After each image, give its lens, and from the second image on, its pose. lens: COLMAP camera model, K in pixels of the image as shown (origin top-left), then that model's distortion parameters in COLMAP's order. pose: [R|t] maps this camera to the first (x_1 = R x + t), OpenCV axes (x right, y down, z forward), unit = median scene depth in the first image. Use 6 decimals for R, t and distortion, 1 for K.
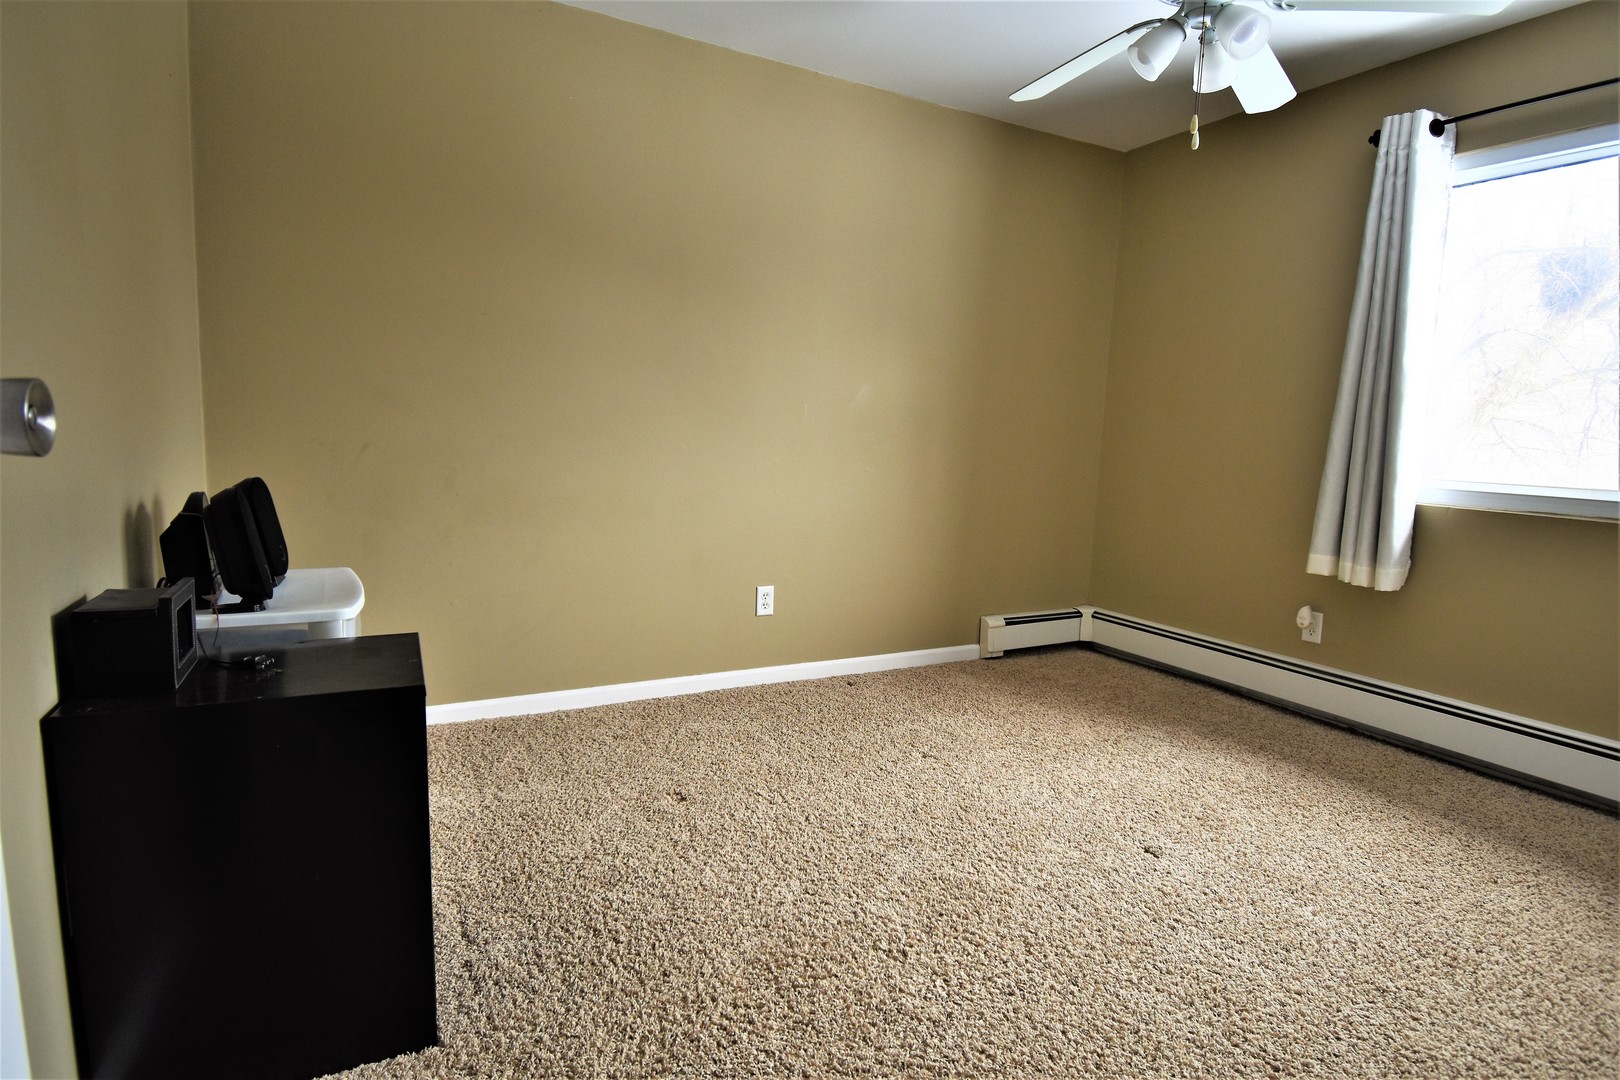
lens RADIAL K [[859.0, 0, 818.0], [0, 859.0, 548.2], [0, 0, 1]] dist [0.020097, -0.028588]
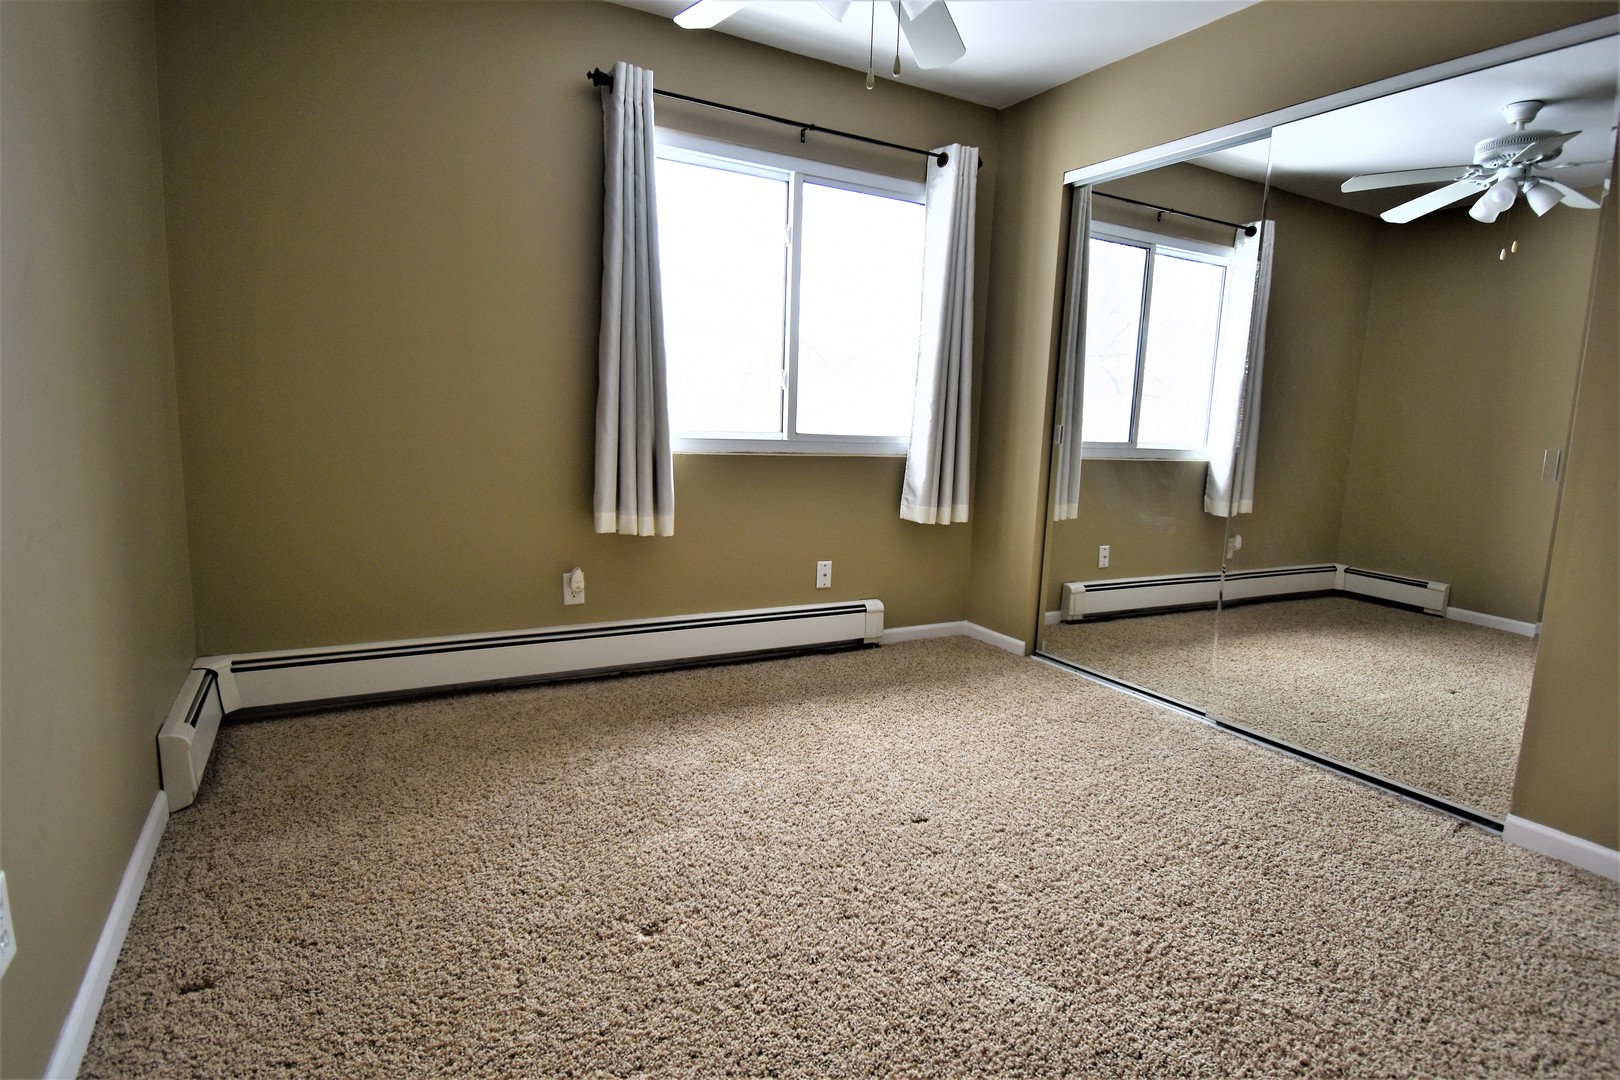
lens RADIAL K [[859.0, 0, 818.0], [0, 859.0, 548.2], [0, 0, 1]] dist [0.020097, -0.028588]
pose [[-0.017556, -0.189076, 0.981806, -0.388948], [0.099656, 0.976736, 0.189881, -0.115191], [-0.994867, 0.101177, 0.001695, 0.763482]]
